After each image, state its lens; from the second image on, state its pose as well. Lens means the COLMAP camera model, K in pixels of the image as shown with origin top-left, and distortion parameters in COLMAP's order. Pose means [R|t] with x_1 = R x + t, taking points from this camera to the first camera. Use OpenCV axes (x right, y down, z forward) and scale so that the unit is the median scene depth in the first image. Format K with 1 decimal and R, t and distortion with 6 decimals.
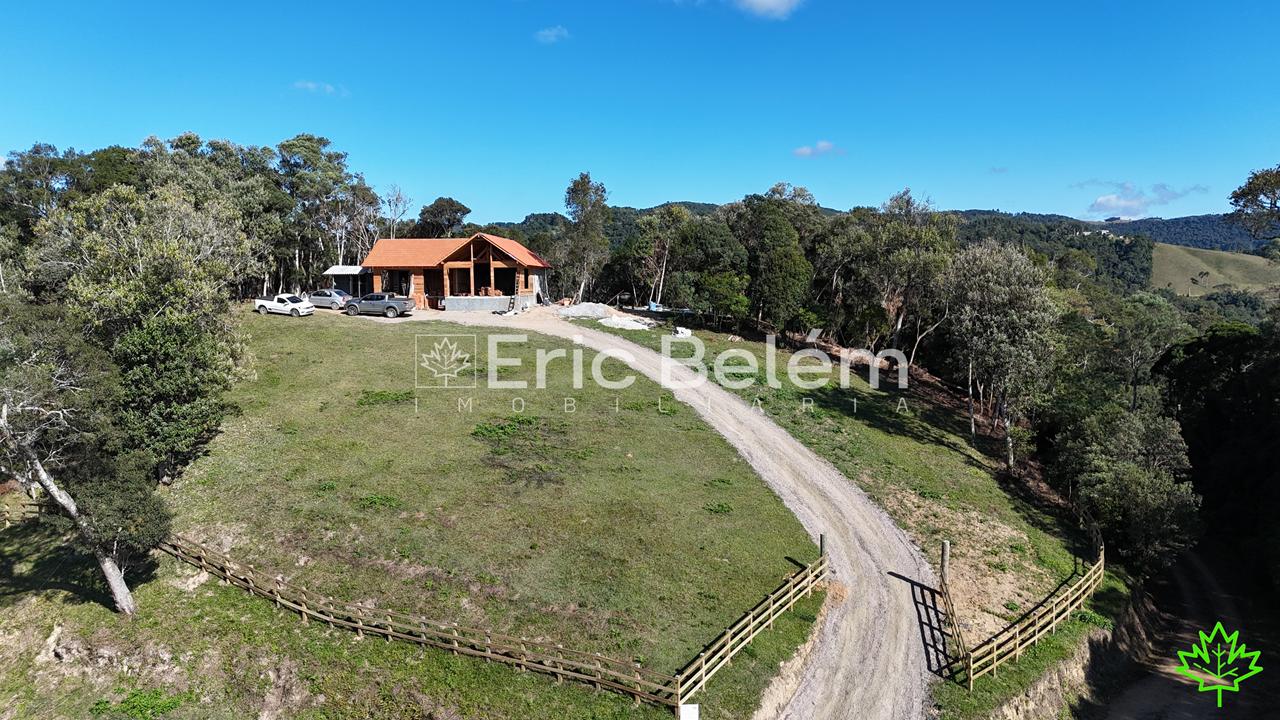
lens RADIAL K [[943.5, 0, 644.5], [0, 943.5, 342.7], [0, 0, 1]] dist [0.083916, -0.085809]
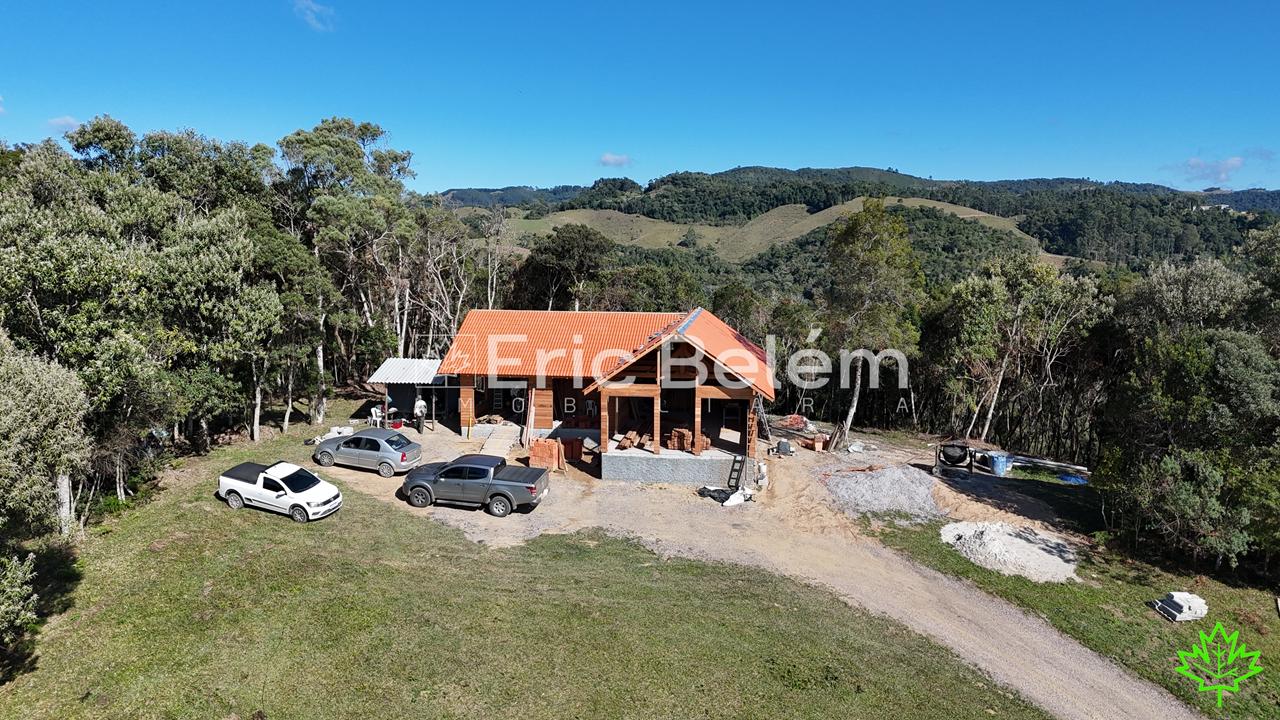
lens RADIAL K [[941.6, 0, 640.0], [0, 941.6, 360.0], [0, 0, 1]] dist [0.079505, -0.080796]
pose [[0.997180, 0.024481, -0.070938, -0.227687], [-0.020541, 0.998233, 0.055750, -0.181872], [0.072177, -0.054136, 0.995922, 0.743223]]
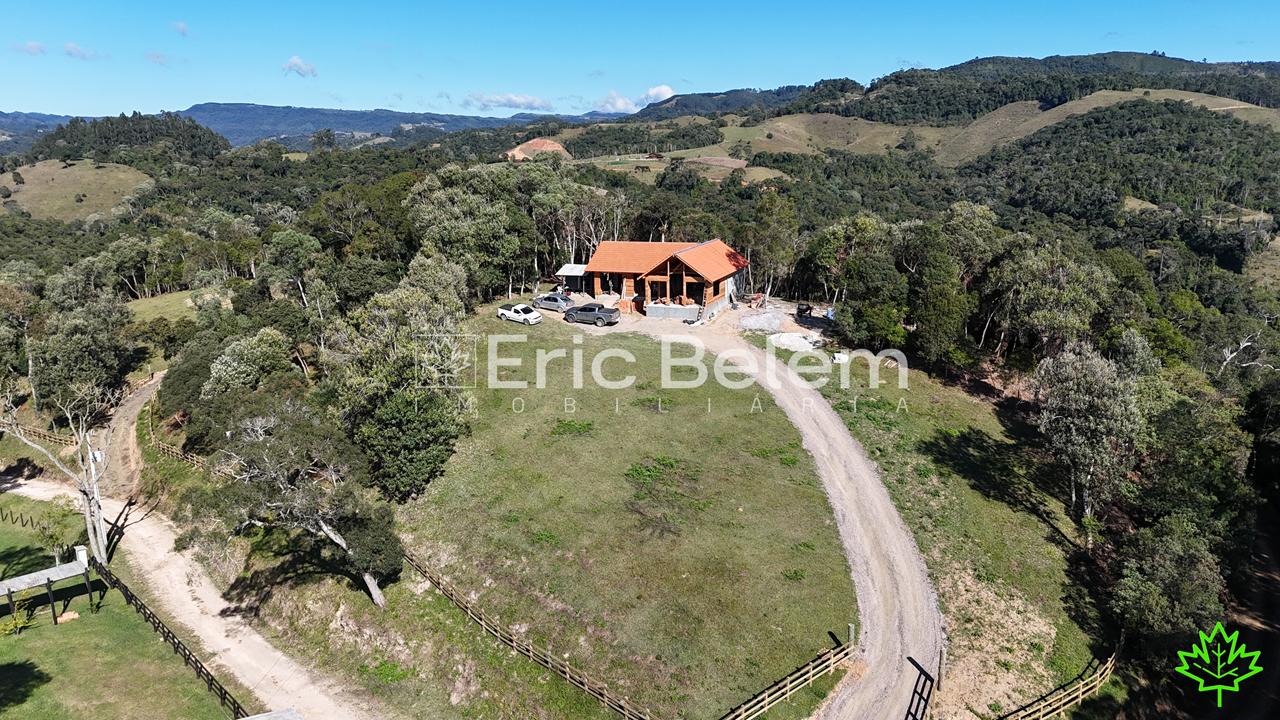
lens RADIAL K [[943.5, 0, 644.5], [0, 943.5, 342.7], [0, 0, 1]] dist [0.083916, -0.085809]
pose [[0.954747, 0.054830, -0.292320, 0.192494], [-0.013566, 0.989866, 0.141358, -0.243529], [0.297108, -0.130995, 0.945816, -0.168609]]
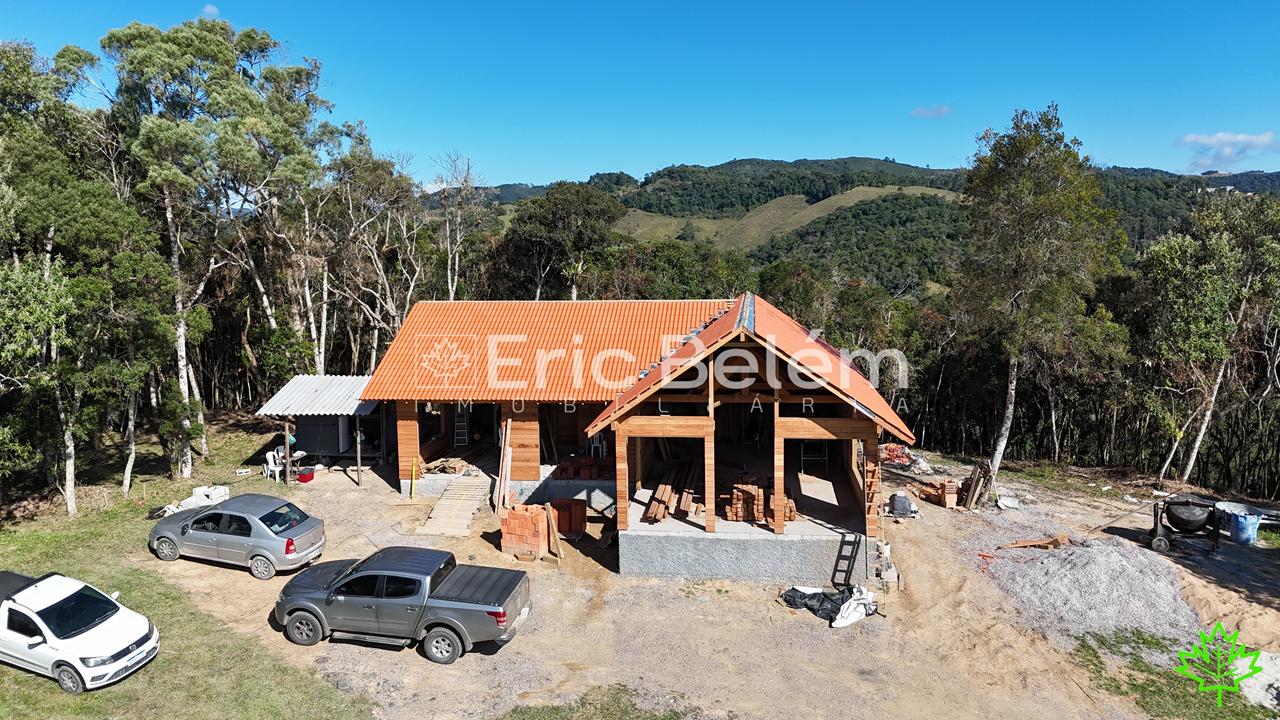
lens RADIAL K [[941.6, 0, 640.0], [0, 941.6, 360.0], [0, 0, 1]] dist [0.079505, -0.080796]
pose [[0.997532, 0.004426, -0.070074, -0.266087], [-0.000178, 0.998168, 0.060507, -0.175498], [0.070214, -0.060345, 0.995705, 1.023861]]
